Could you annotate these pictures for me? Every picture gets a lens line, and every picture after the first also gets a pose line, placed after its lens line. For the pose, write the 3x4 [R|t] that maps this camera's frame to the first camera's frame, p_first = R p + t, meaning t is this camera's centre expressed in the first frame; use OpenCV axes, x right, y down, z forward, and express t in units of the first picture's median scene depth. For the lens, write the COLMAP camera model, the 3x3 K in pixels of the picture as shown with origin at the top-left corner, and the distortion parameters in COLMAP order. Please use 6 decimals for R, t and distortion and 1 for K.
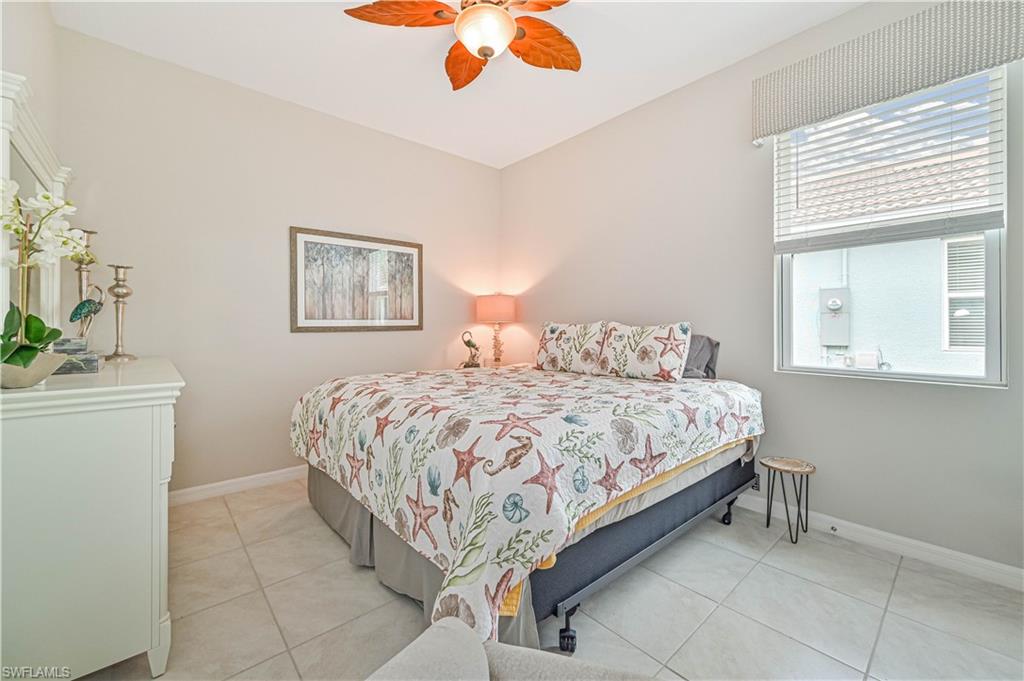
lens RADIAL K [[411.0, 0, 512.6], [0, 411.0, 327.8], [0, 0, 1]] dist [0.000063, 0.000018]
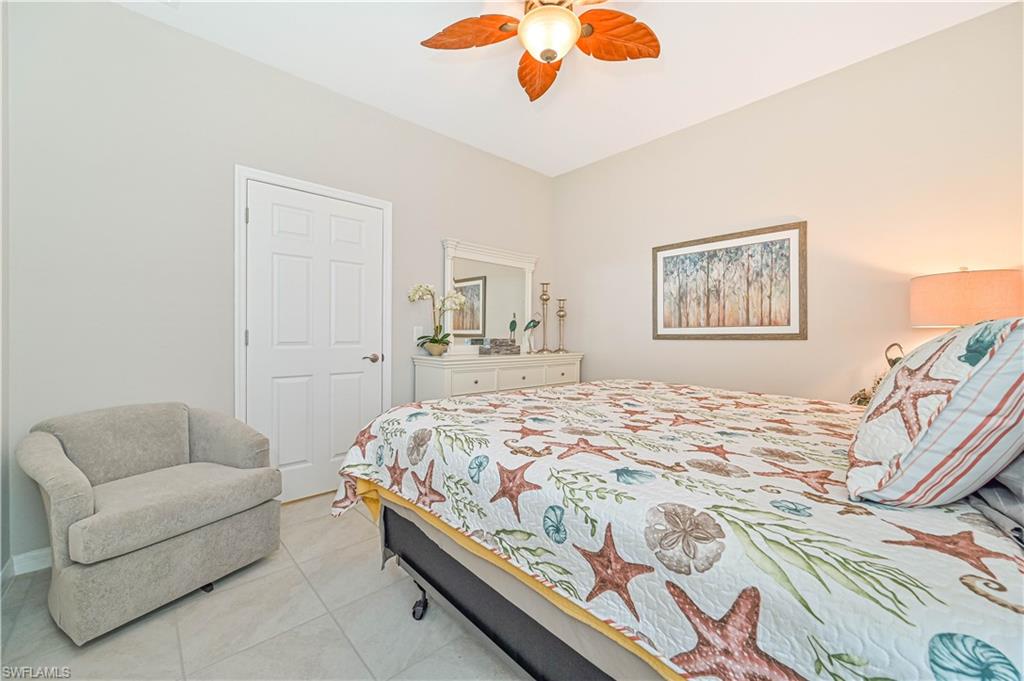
lens RADIAL K [[411.0, 0, 512.6], [0, 411.0, 327.8], [0, 0, 1]] dist [0.000063, 0.000018]
pose [[0.024476, -0.013248, -0.999613, 0.572210], [-0.004286, 0.999902, -0.013357, -0.003917], [0.999691, 0.004612, 0.024417, 0.545512]]
